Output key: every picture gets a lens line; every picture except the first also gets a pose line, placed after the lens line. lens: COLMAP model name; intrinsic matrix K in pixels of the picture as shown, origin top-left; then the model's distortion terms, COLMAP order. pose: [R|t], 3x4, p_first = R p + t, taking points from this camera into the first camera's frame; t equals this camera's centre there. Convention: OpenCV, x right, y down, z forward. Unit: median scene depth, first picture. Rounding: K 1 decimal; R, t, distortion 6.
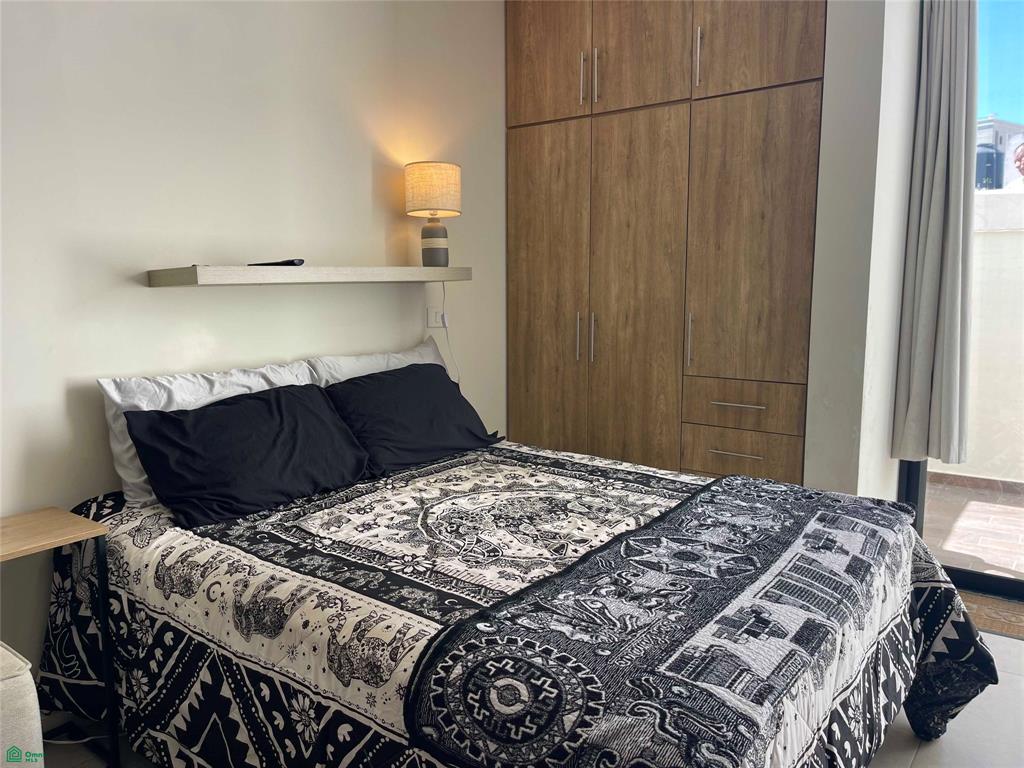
lens RADIAL K [[772.0, 0, 510.4], [0, 772.0, 381.1], [0, 0, 1]] dist [0.070732, -0.088684]
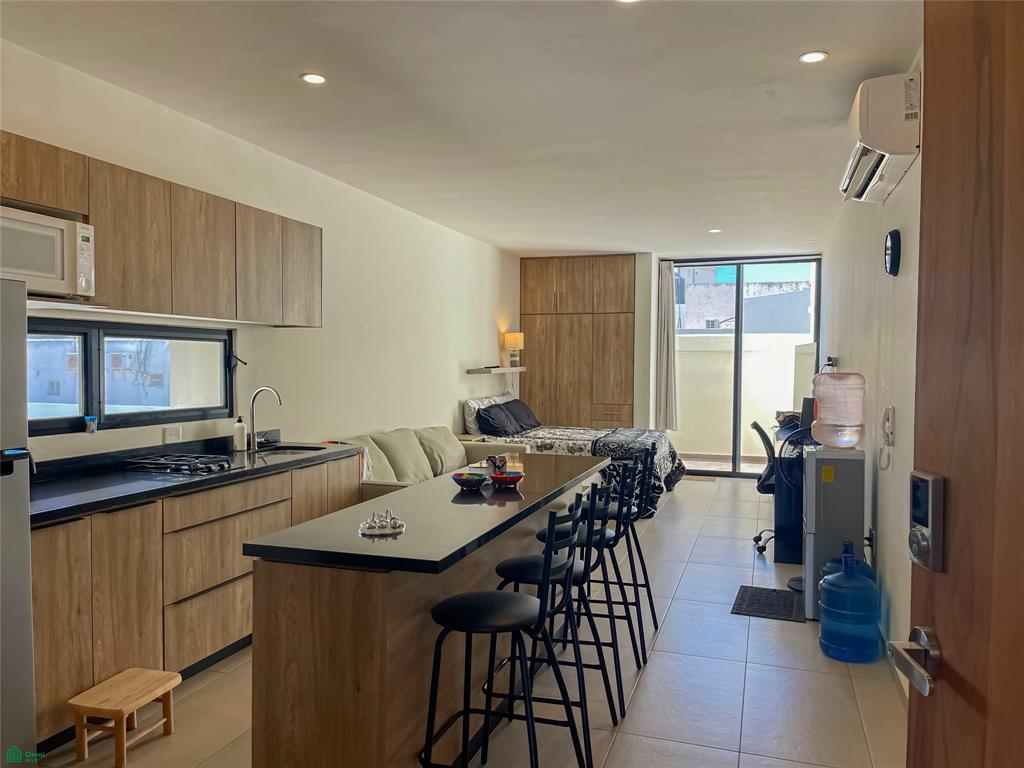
lens RADIAL K [[772.0, 0, 512.2], [0, 772.0, 390.0], [0, 0, 1]] dist [0.070732, -0.088684]
pose [[0.944947, -0.003754, 0.327201, -1.517782], [0.034171, 0.995599, -0.087261, 0.274841], [-0.325433, 0.093638, 0.940917, -2.462192]]
